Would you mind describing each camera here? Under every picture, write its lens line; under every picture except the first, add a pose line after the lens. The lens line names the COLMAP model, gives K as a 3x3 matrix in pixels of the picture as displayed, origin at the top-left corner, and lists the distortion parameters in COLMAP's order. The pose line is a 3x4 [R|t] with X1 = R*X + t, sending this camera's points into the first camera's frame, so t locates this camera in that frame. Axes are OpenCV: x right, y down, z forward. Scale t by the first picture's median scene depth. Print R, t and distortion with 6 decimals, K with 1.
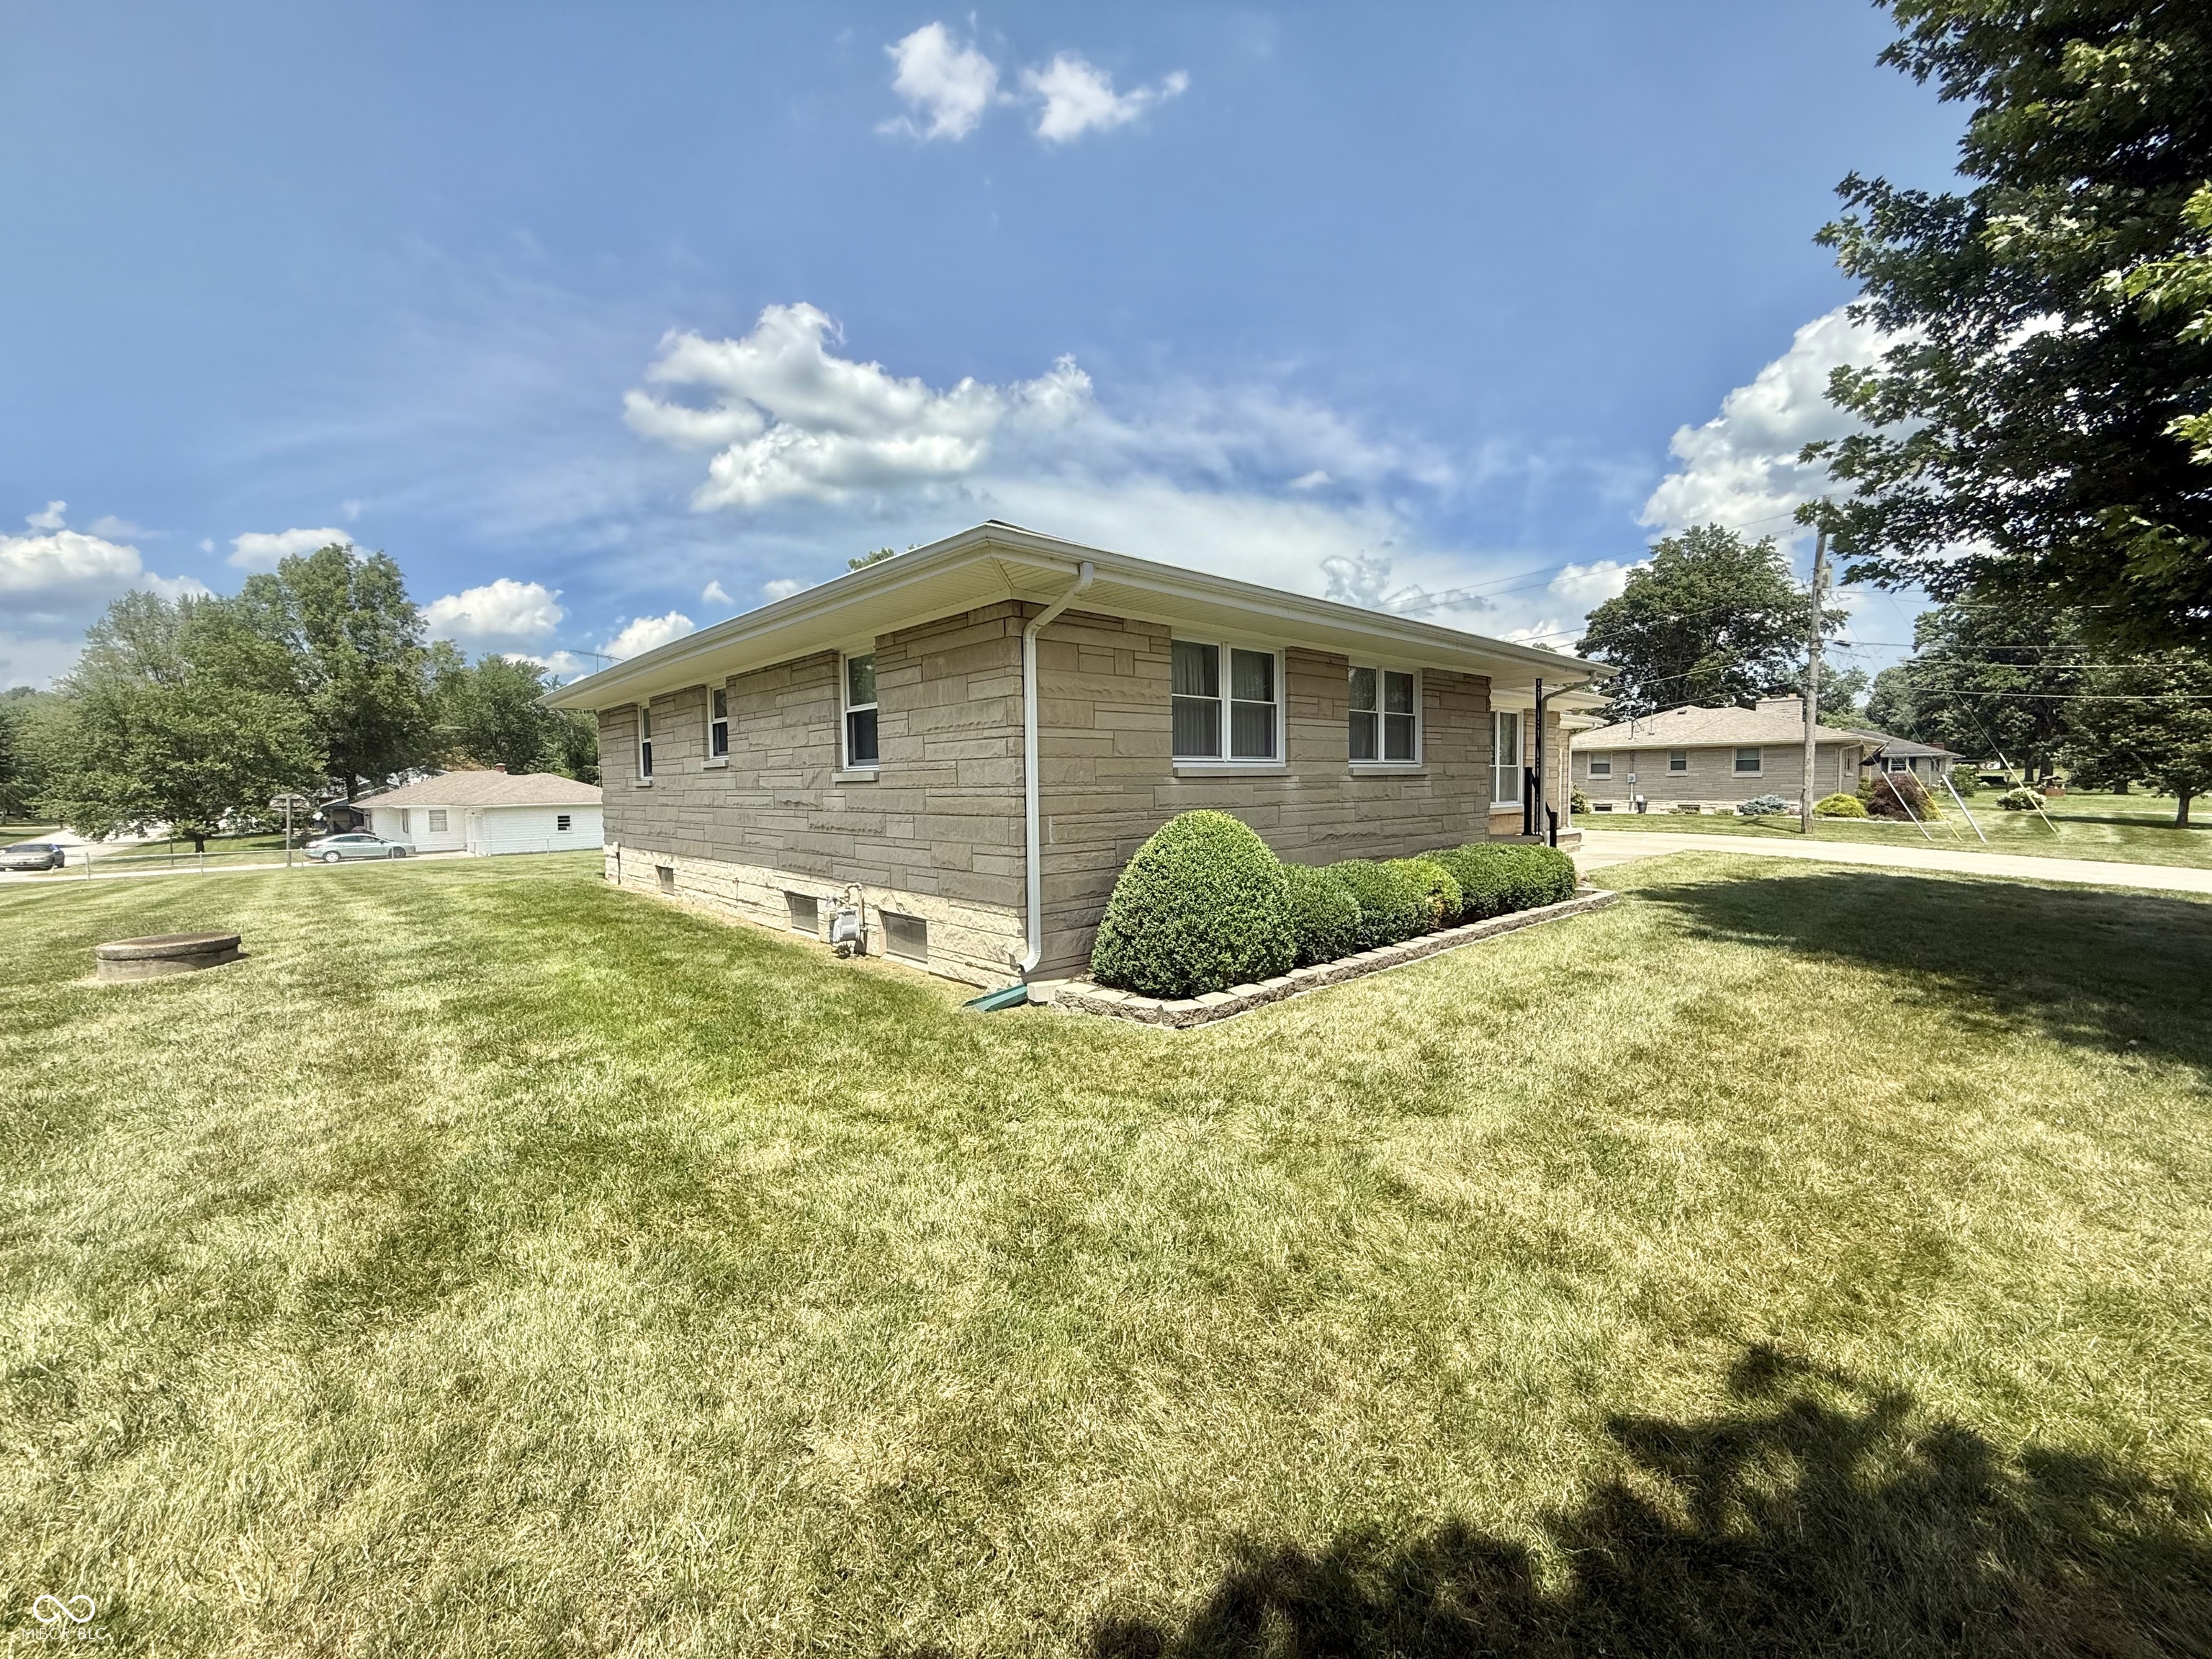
lens RADIAL K [[887.0, 0, 1106.6], [0, 887.0, 851.0], [0, 0, 1]] dist [0.001062, -0.000393]
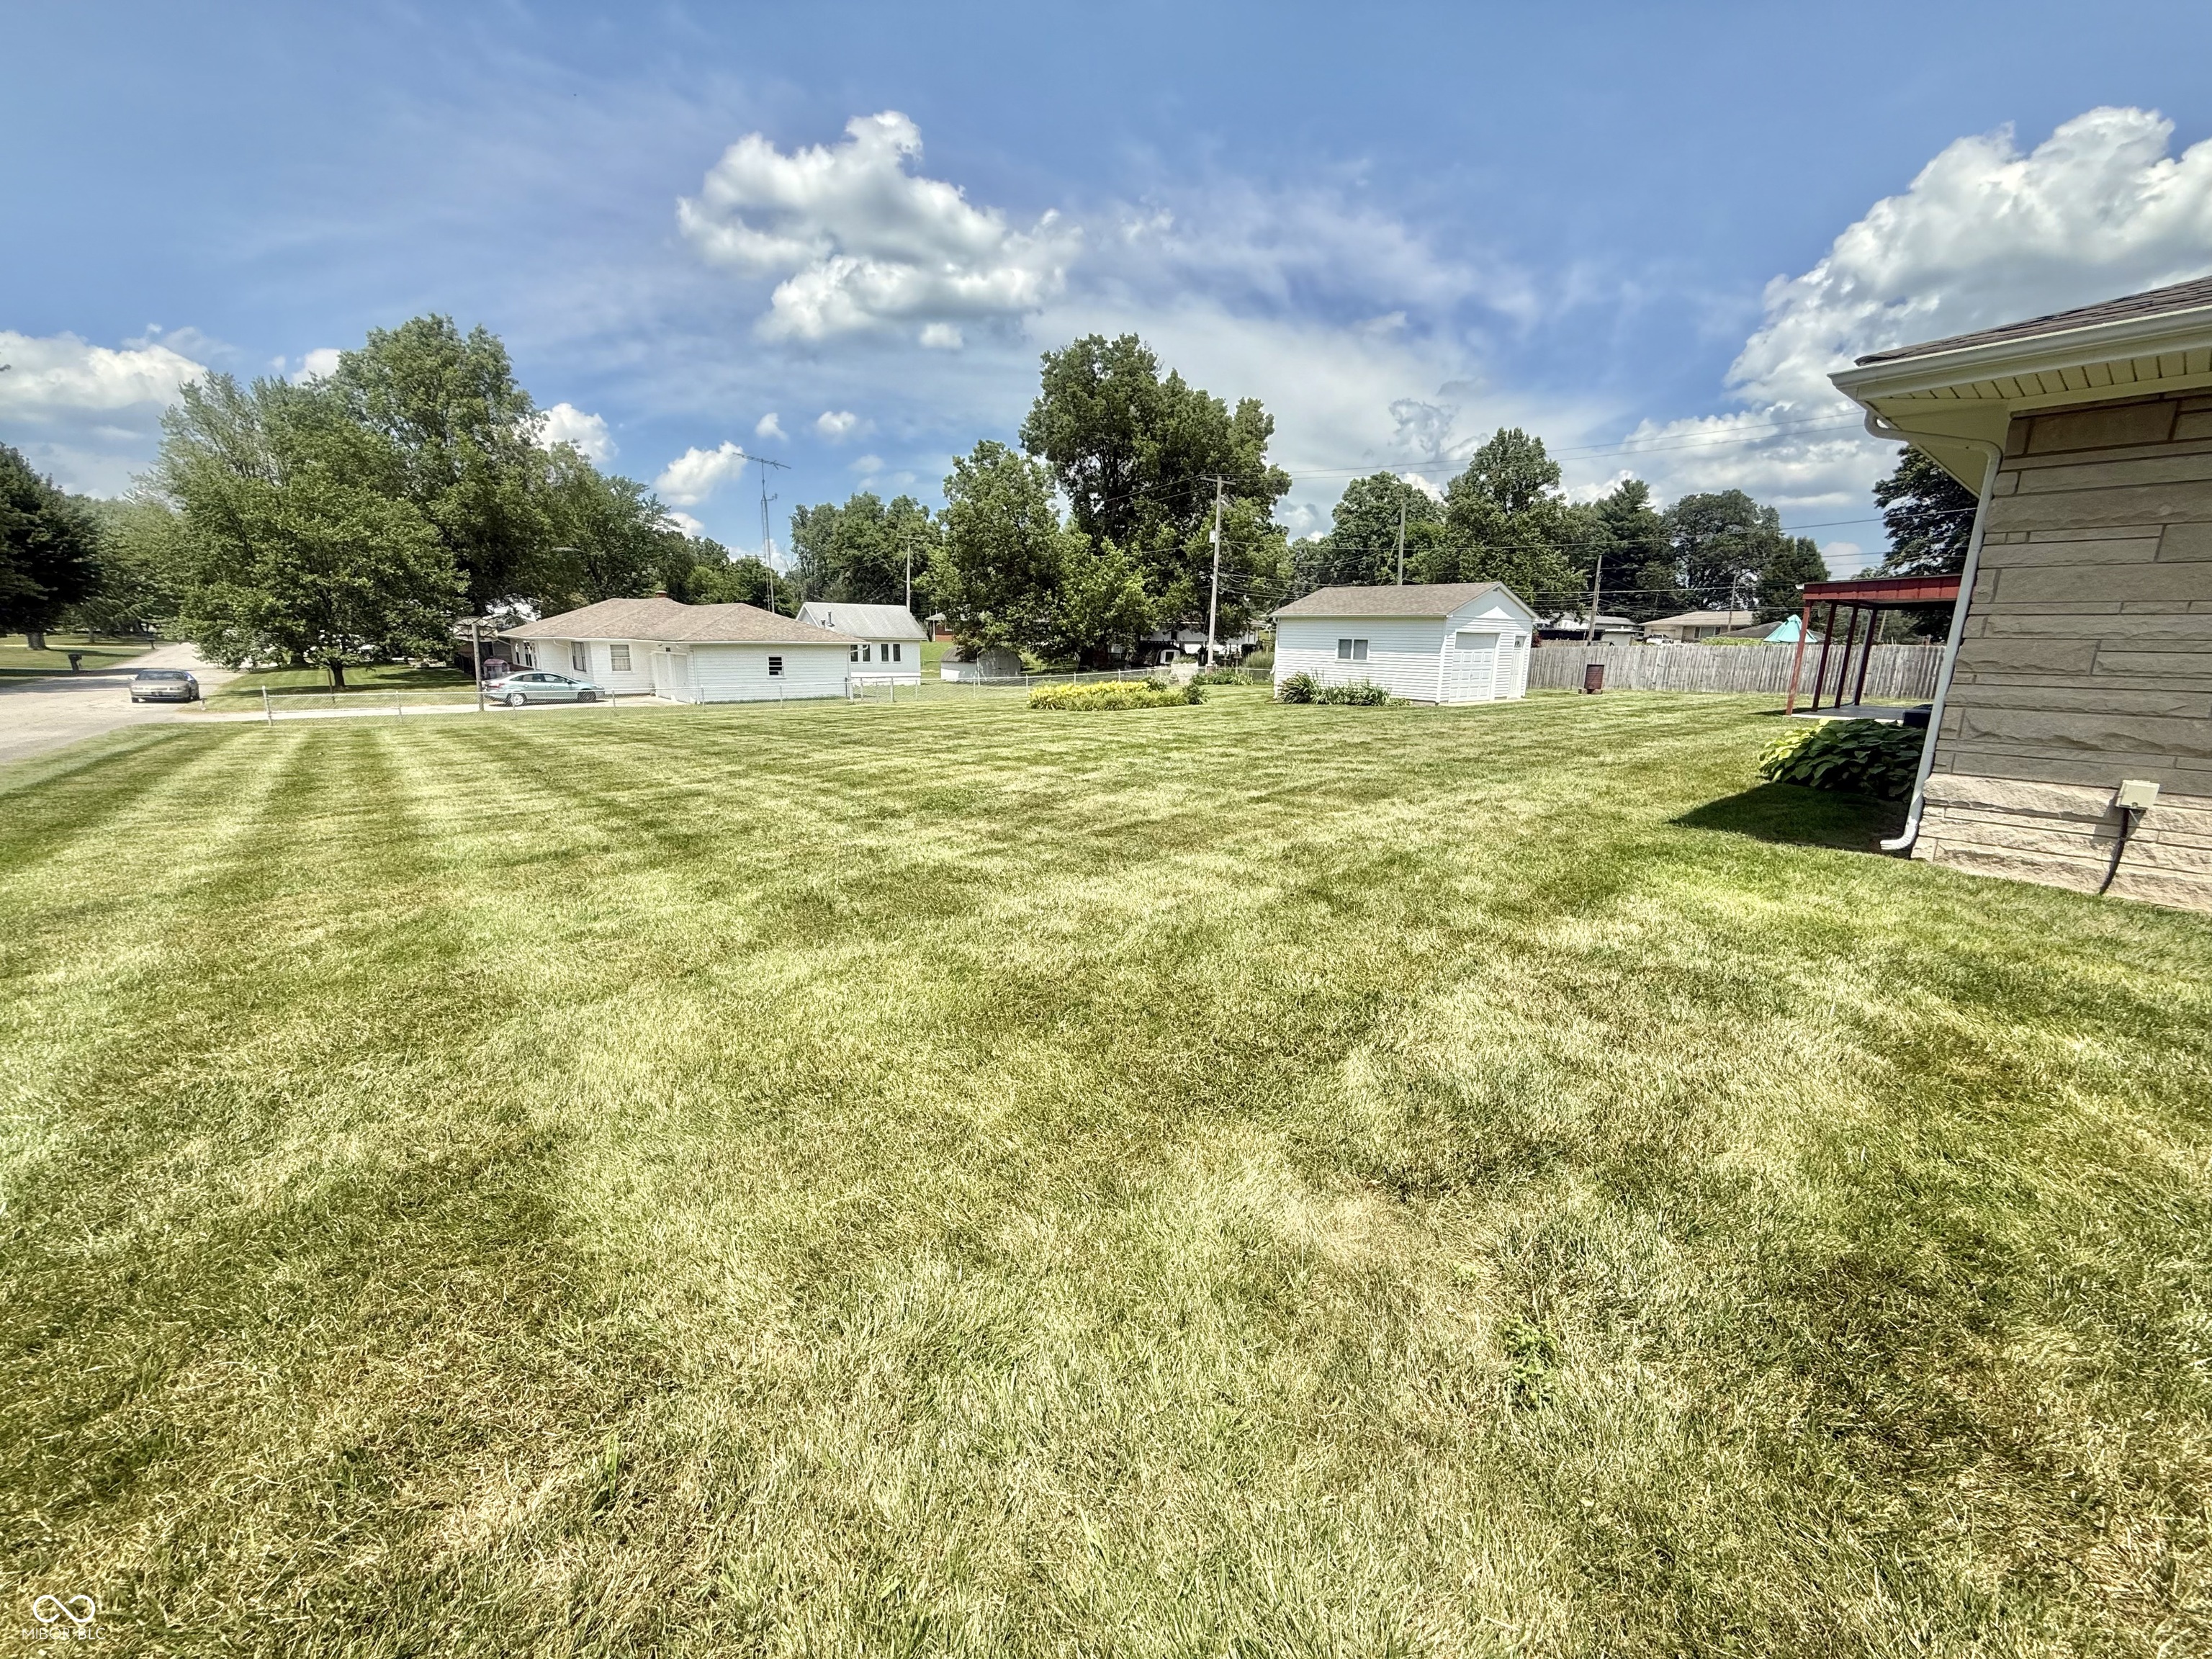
lens RADIAL K [[887.0, 0, 1090.4], [0, 887.0, 856.1], [0, 0, 1]] dist [0.001062, -0.000393]
pose [[0.998351, 0.042987, -0.038051, -0.214208], [-0.036255, 0.986012, 0.162686, -0.002012], [0.044512, -0.161038, 0.985944, 0.132732]]
